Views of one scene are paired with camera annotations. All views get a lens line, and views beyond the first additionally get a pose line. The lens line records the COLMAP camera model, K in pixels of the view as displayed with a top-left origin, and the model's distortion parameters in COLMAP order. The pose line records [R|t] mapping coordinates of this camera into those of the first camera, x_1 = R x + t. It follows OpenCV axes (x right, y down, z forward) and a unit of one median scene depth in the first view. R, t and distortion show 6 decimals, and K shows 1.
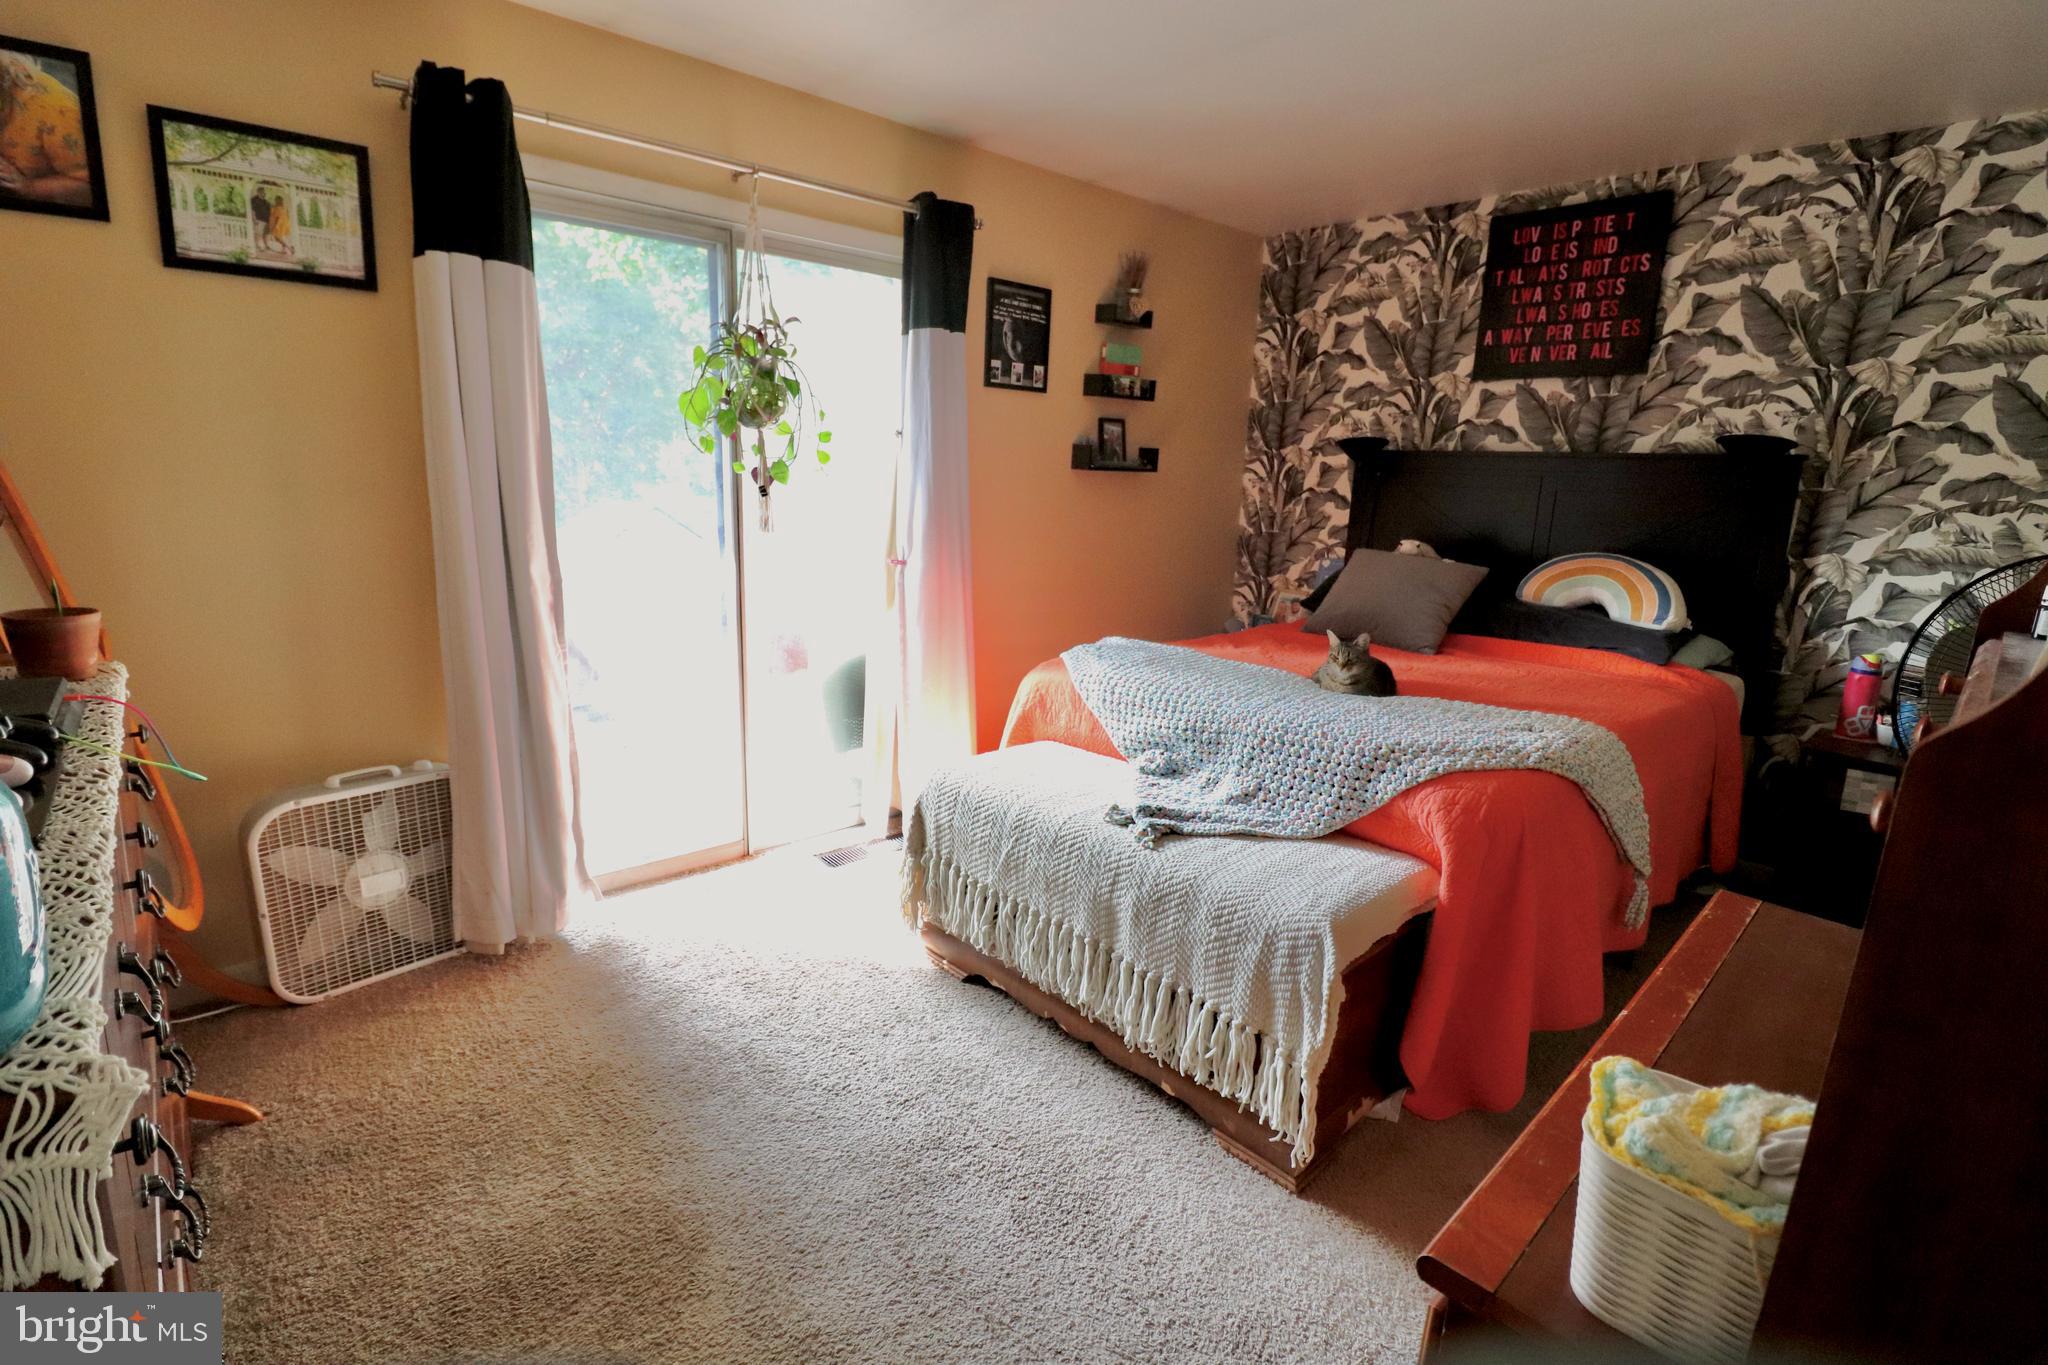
lens RADIAL K [[951.8, 0, 1023.5], [0, 951.8, 676.7], [0, 0, 1]] dist [-0.009173, -0.003977]
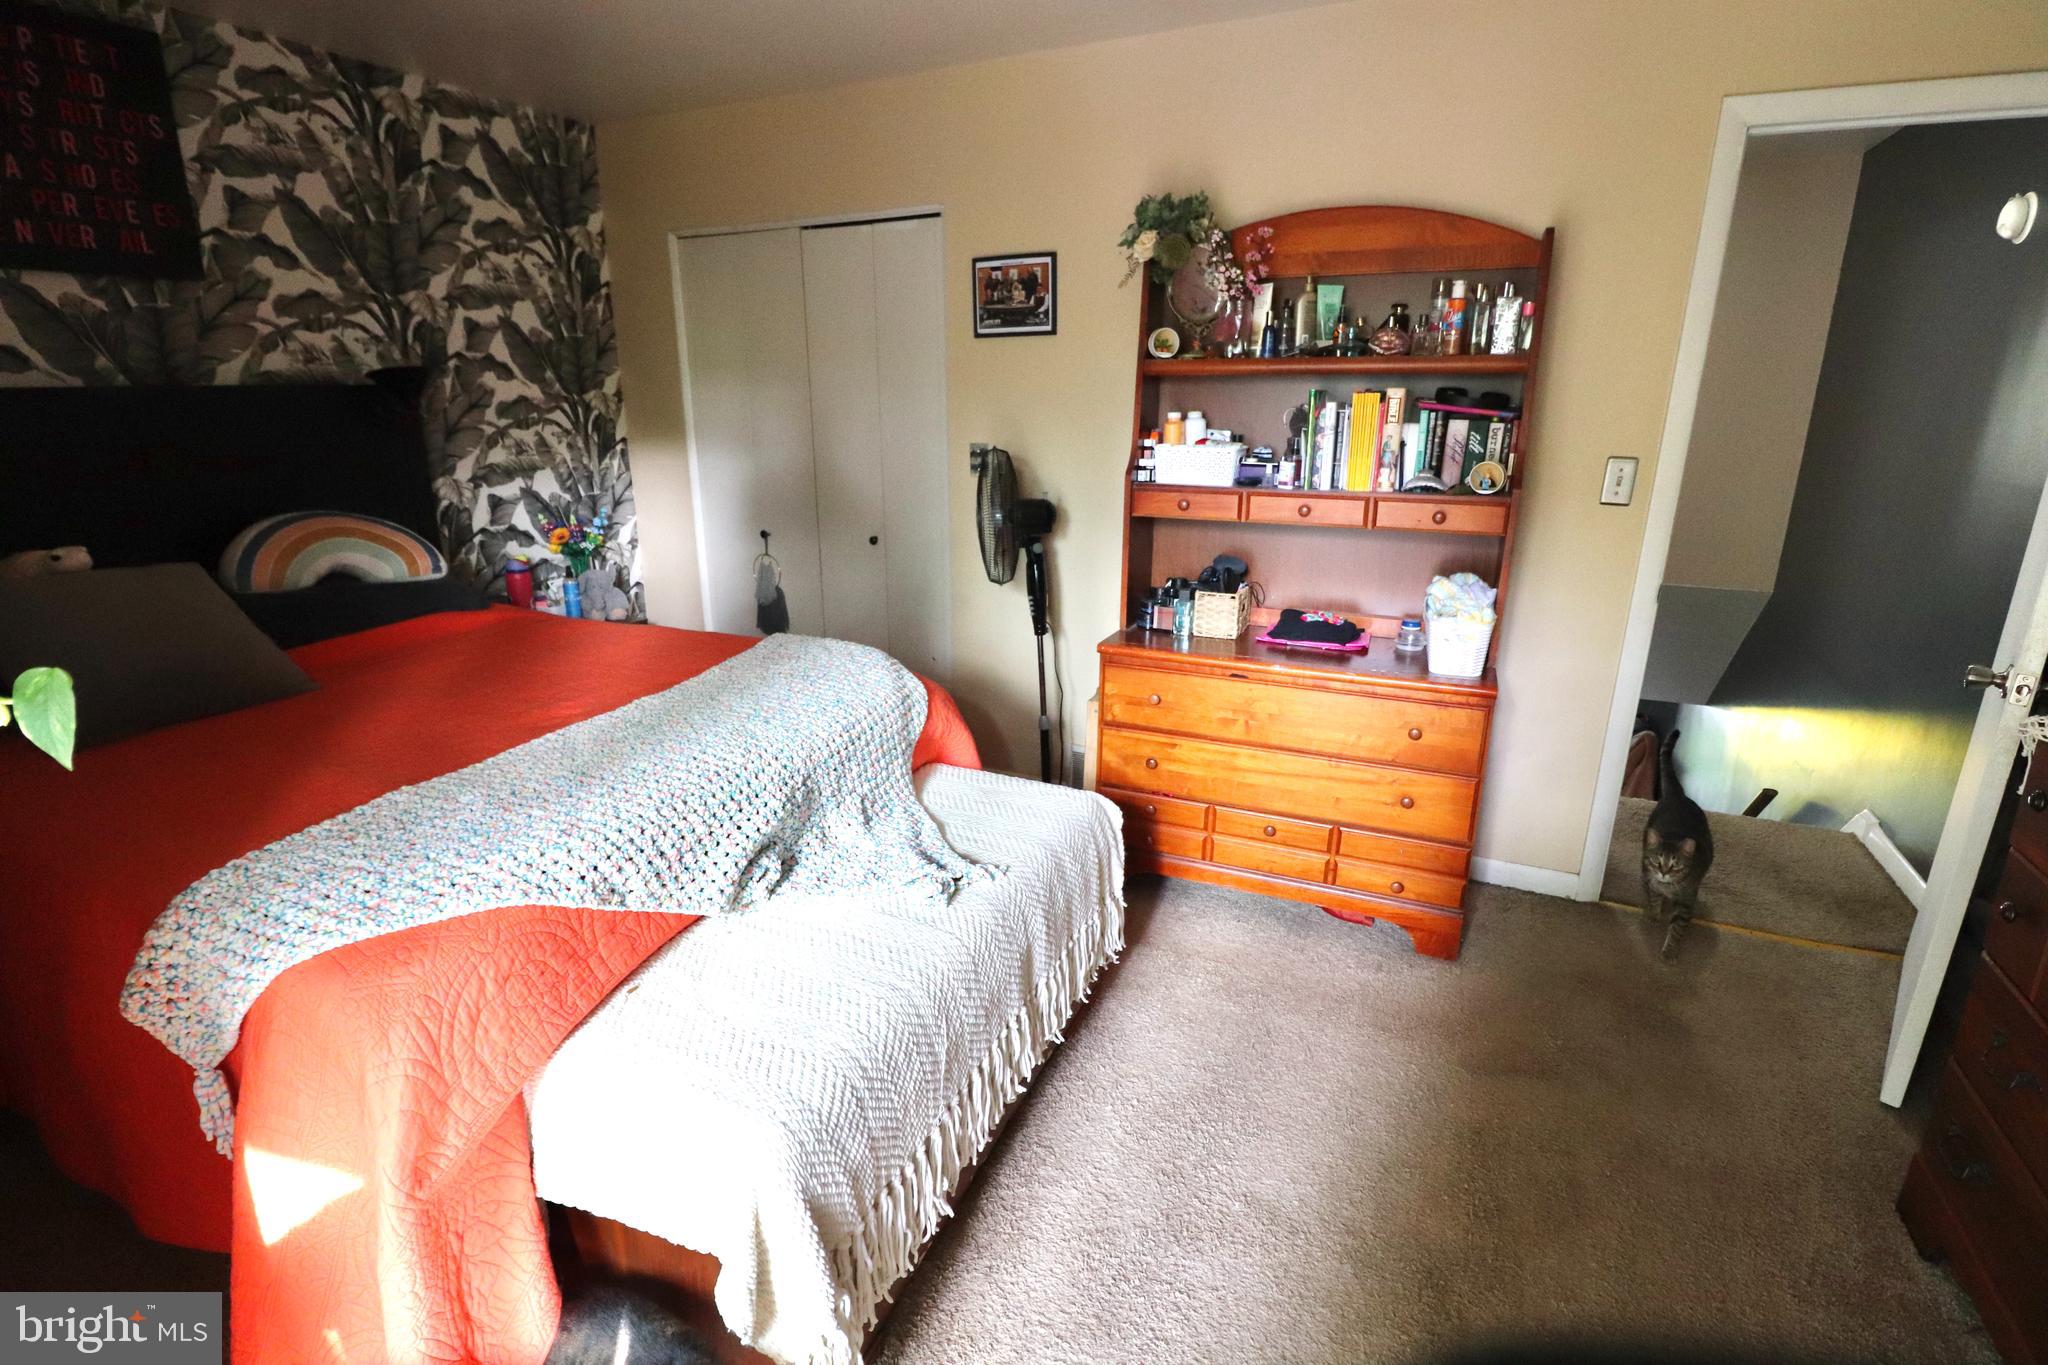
lens RADIAL K [[951.8, 0, 1024.9], [0, 951.8, 678.3], [0, 0, 1]] dist [-0.009173, -0.003977]
pose [[-0.375077, -0.295195, 0.878736, -0.389178], [0.198766, 0.900284, 0.387275, -0.201412], [-0.905433, 0.319921, -0.279000, 0.745103]]
